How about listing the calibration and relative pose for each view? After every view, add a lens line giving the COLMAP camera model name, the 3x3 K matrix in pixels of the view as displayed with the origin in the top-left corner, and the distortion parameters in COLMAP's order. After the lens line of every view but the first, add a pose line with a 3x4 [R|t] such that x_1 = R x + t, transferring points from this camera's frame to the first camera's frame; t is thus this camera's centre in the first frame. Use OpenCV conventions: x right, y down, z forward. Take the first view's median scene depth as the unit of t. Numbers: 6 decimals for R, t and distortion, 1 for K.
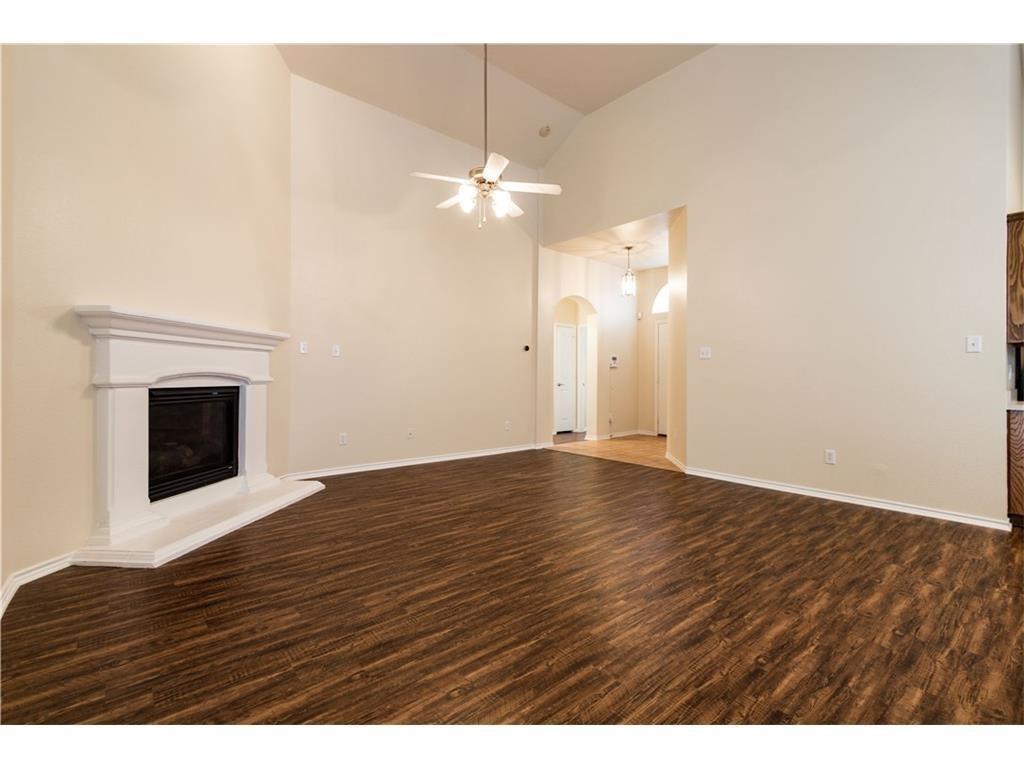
lens RADIAL K [[476.9, 0, 539.5], [0, 476.9, 359.4], [0, 0, 1]] dist [-0.001095, -0.000821]
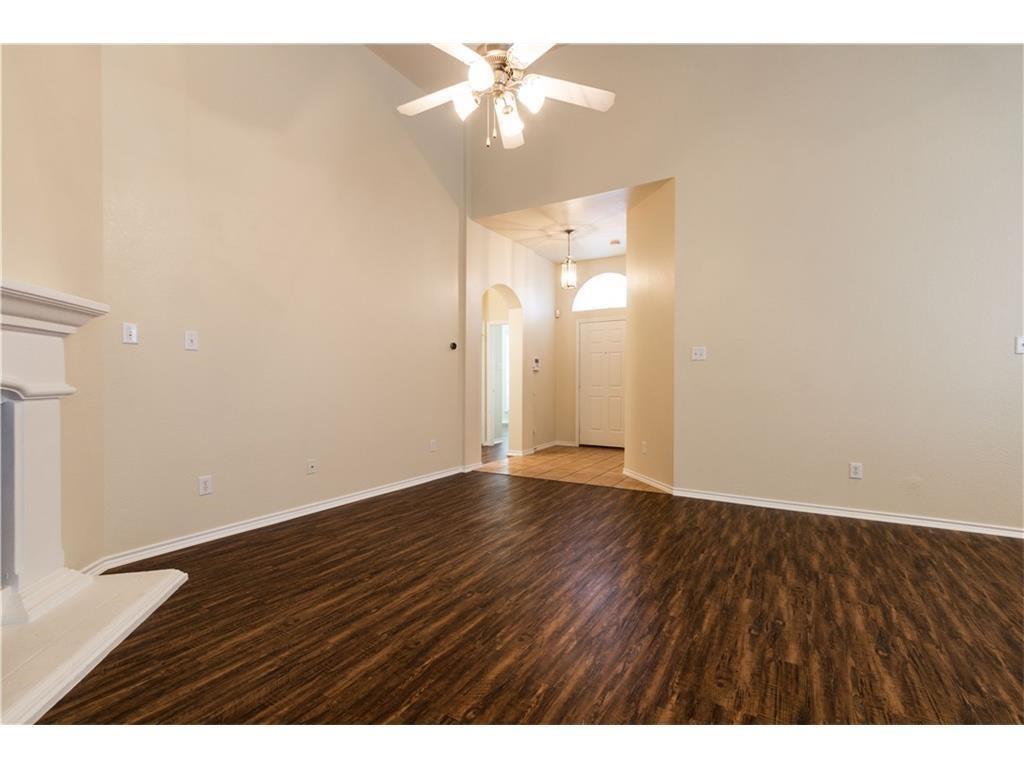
lens RADIAL K [[476.9, 0, 531.3], [0, 476.9, 375.2], [0, 0, 1]] dist [-0.001095, -0.000821]
pose [[0.951930, 0.000217, 0.306314, -0.282785], [-0.007189, 0.999740, 0.021631, 0.013943], [-0.306230, -0.022793, 0.951685, 0.407112]]
